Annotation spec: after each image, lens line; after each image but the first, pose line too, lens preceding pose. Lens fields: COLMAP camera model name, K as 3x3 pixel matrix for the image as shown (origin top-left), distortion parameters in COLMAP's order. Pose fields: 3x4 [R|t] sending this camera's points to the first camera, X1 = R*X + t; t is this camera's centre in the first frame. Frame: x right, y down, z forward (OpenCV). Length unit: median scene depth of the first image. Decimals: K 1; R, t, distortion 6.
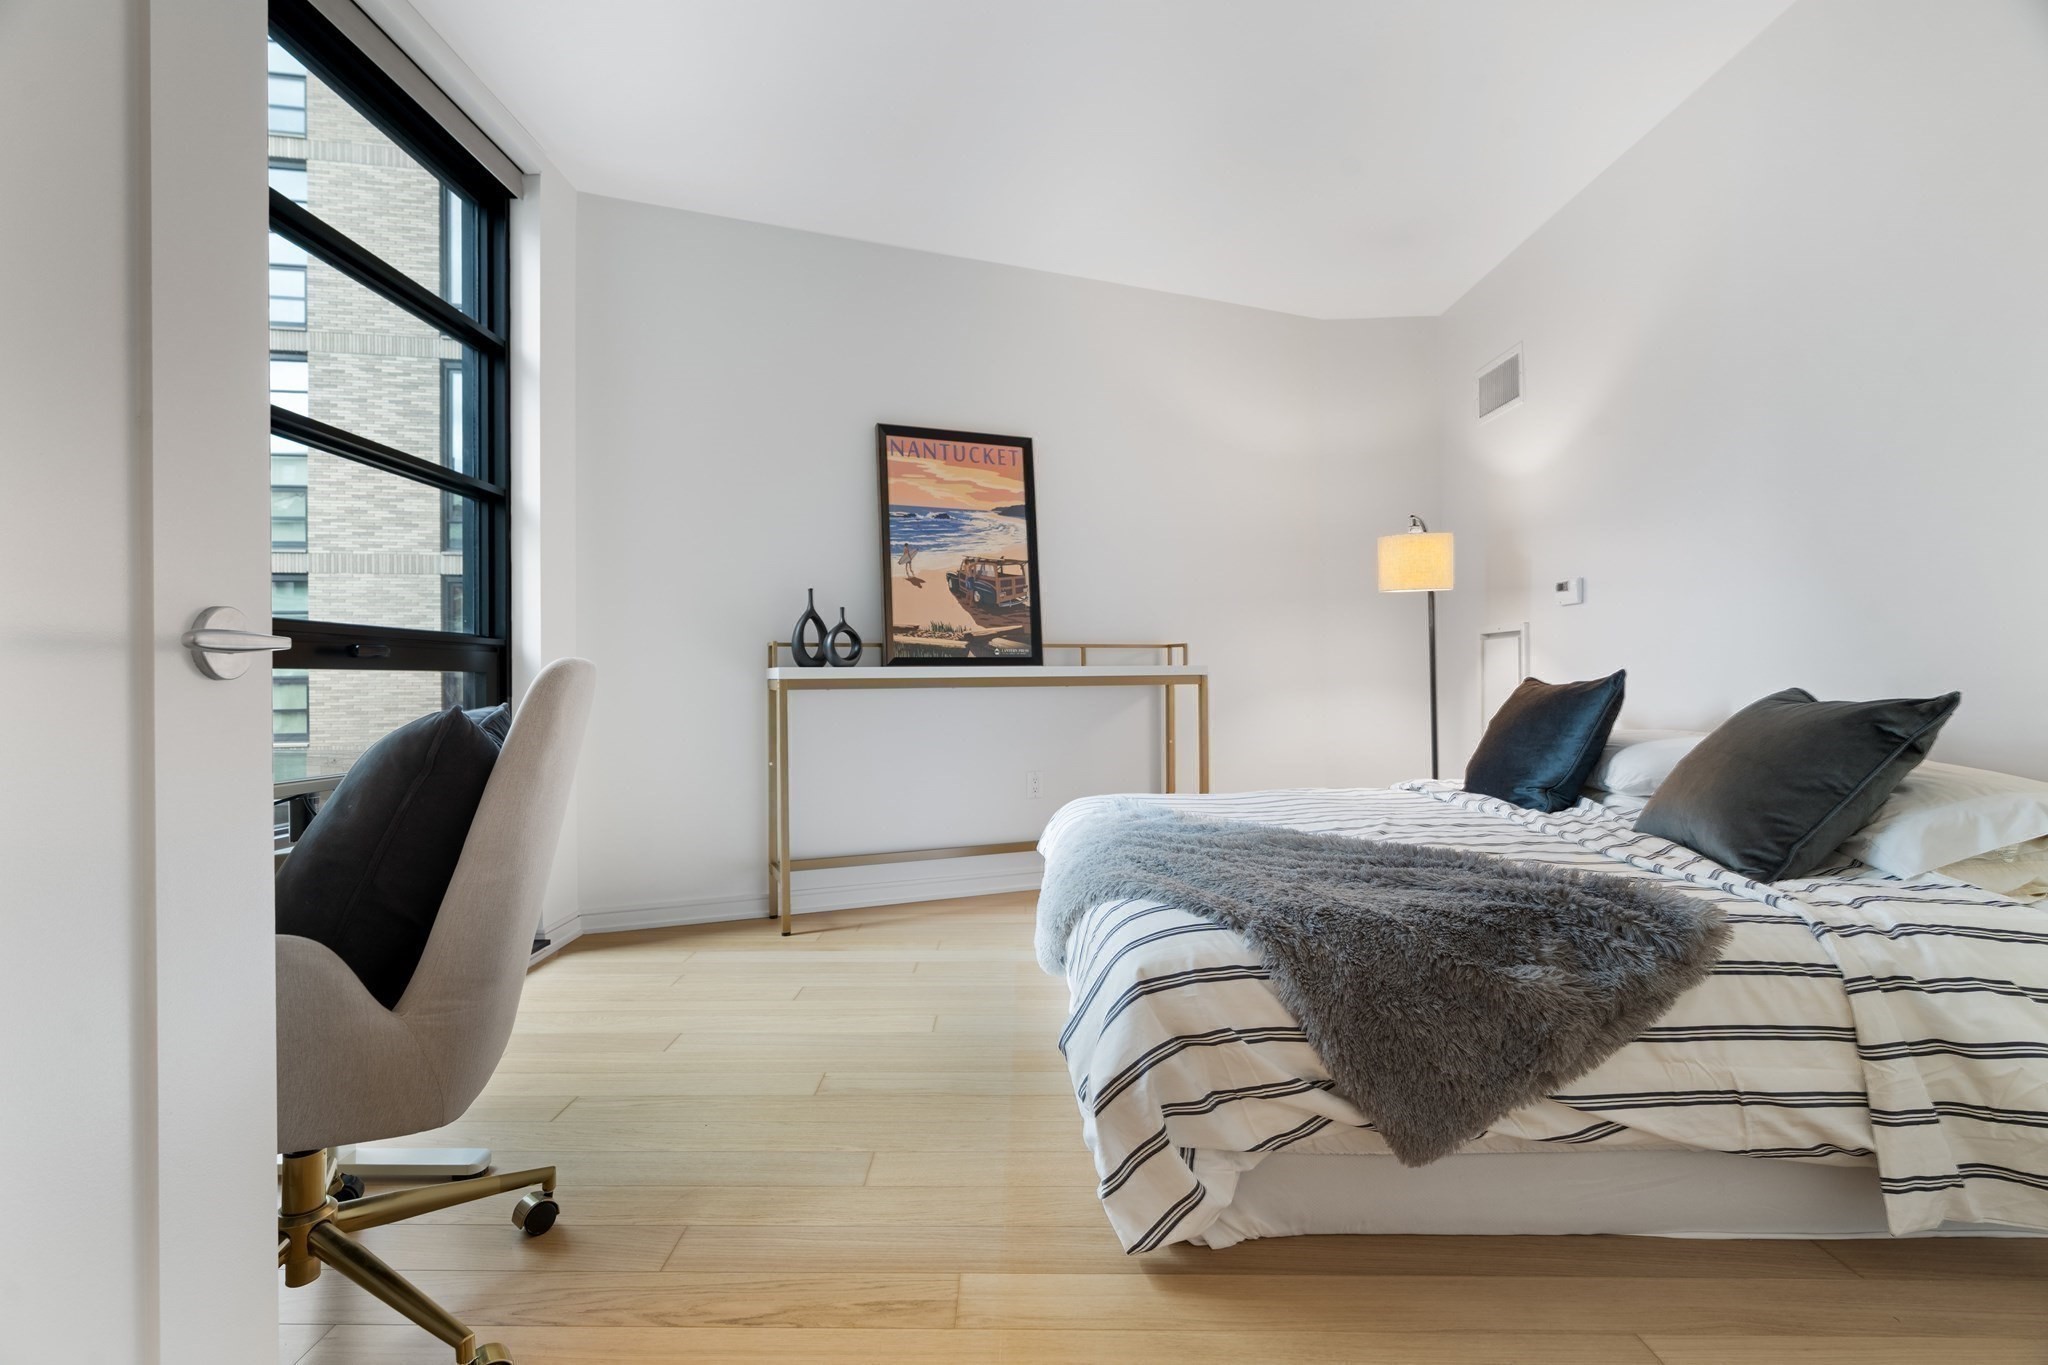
lens RADIAL K [[957.2, 0, 1015.1], [0, 957.2, 680.5], [0, 0, 1]] dist [-0.015307, 0.005141]
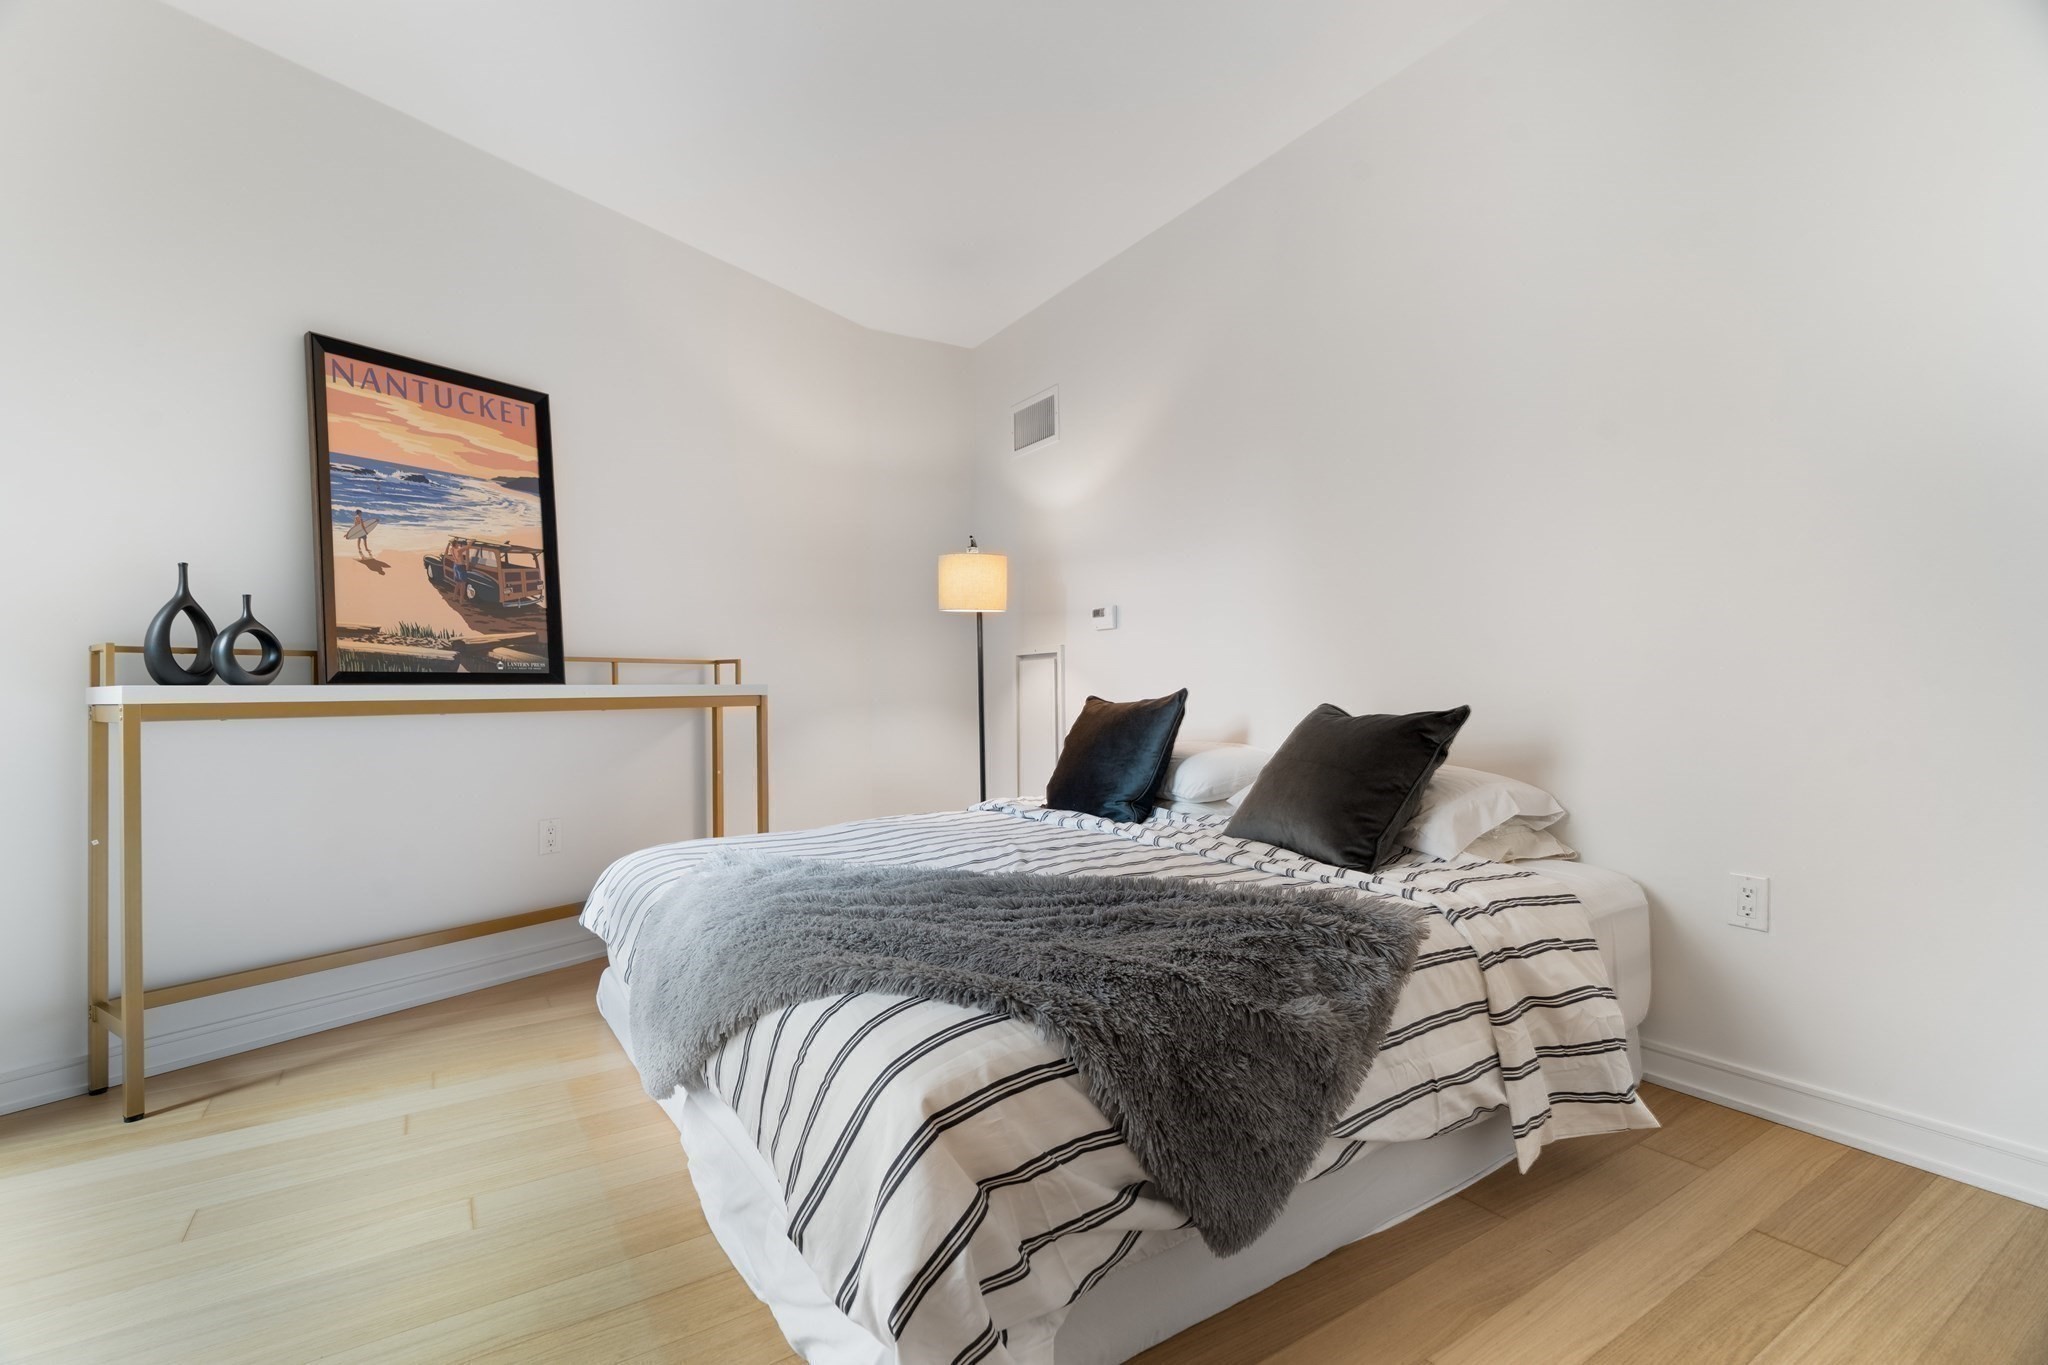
lens RADIAL K [[957.2, 0, 1081.7], [0, 957.2, 683.5], [0, 0, 1]] dist [-0.015307, 0.005141]
pose [[0.827019, 0.002579, 0.562168, -0.081416], [0.007777, 0.999841, -0.016027, -0.000357], [-0.562120, 0.017626, 0.826868, 0.152133]]
